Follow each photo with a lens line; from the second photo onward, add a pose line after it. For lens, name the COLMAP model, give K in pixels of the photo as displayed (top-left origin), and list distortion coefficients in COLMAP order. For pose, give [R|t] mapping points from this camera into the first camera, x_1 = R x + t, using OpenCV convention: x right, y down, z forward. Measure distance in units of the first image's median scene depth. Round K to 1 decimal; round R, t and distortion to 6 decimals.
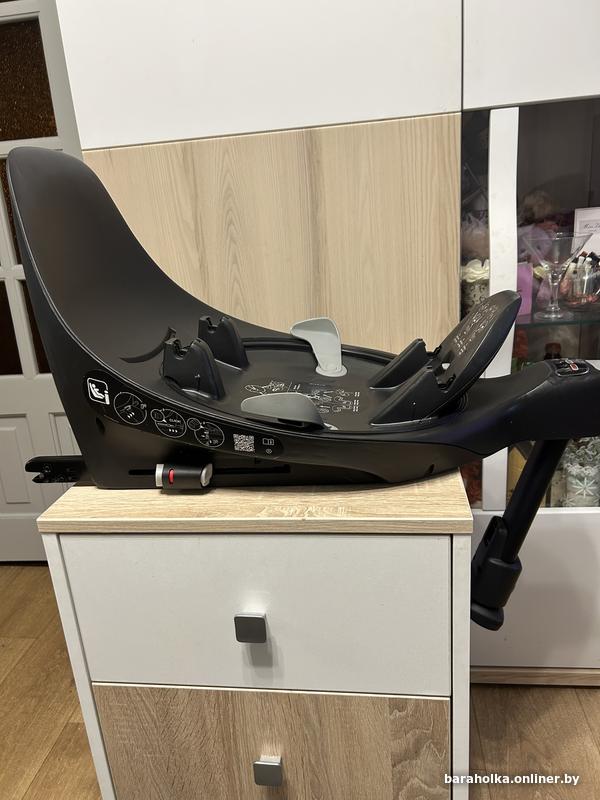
lens RADIAL K [[612.1, 0, 295.5], [0, 612.1, 400.1], [0, 0, 1]] dist [0.027010, -0.042574]
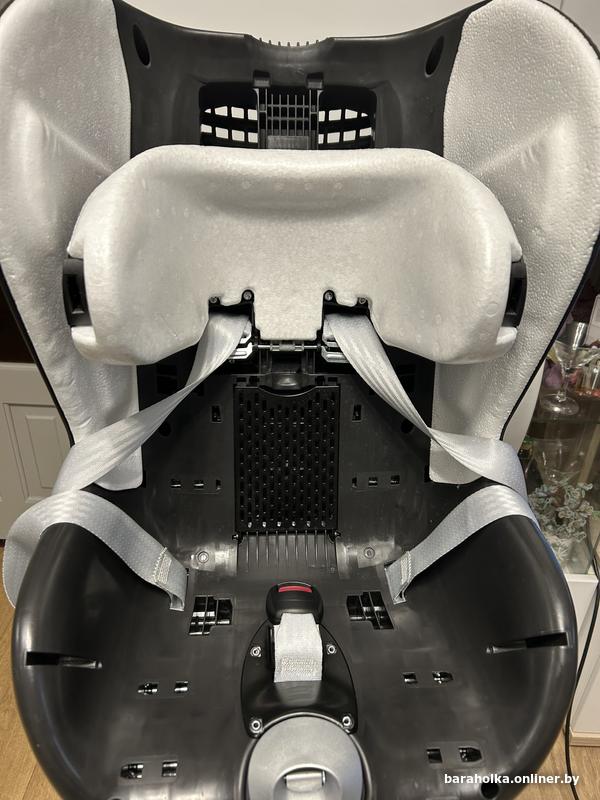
lens RADIAL K [[612.1, 0, 297.0], [0, 612.1, 390.2], [0, 0, 1]] dist [0.027010, -0.042574]
pose [[0.989481, 0.046943, 0.136836, -0.143034], [-0.074290, 0.976523, 0.202199, -0.335106], [-0.124132, -0.210238, 0.969738, 0.087437]]
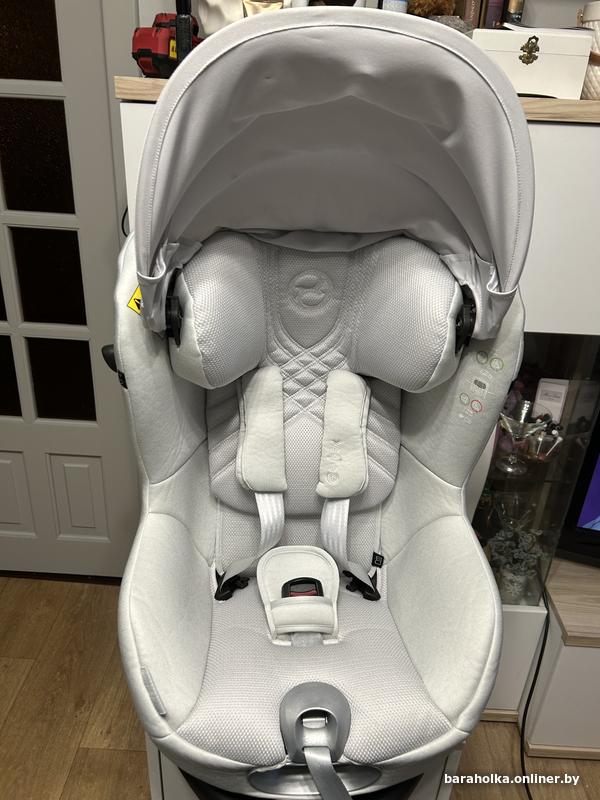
lens RADIAL K [[612.1, 0, 296.1], [0, 612.1, 392.0], [0, 0, 1]] dist [0.027010, -0.042574]
pose [[0.986772, 0.071322, 0.145584, -0.206051], [-0.092112, 0.985648, 0.141466, -0.425573], [-0.133405, -0.153004, 0.979180, -0.140610]]
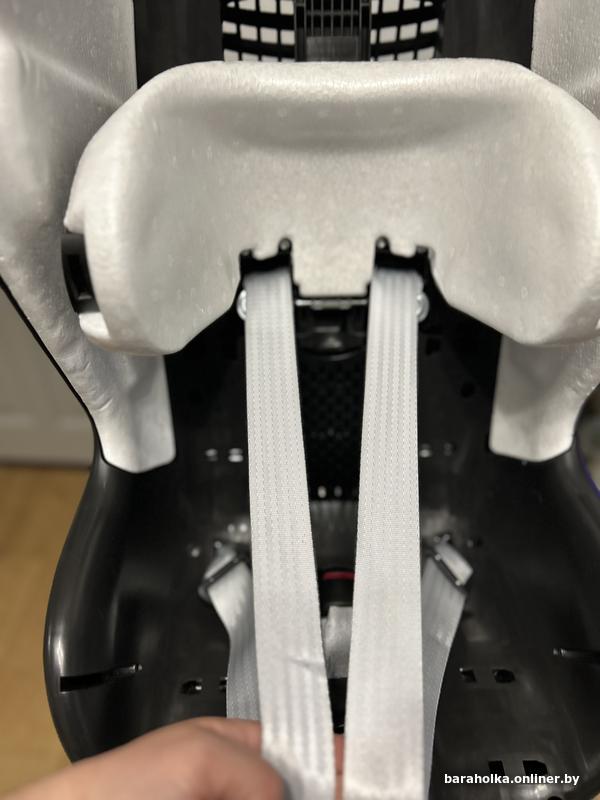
lens RADIAL K [[612.1, 0, 304.0], [0, 612.1, 398.4], [0, 0, 1]] dist [0.027010, -0.042574]
pose [[0.994112, 0.013379, 0.107532, -0.168377], [-0.054759, 0.918340, 0.391985, -0.501532], [-0.093506, -0.395565, 0.913666, 0.400041]]
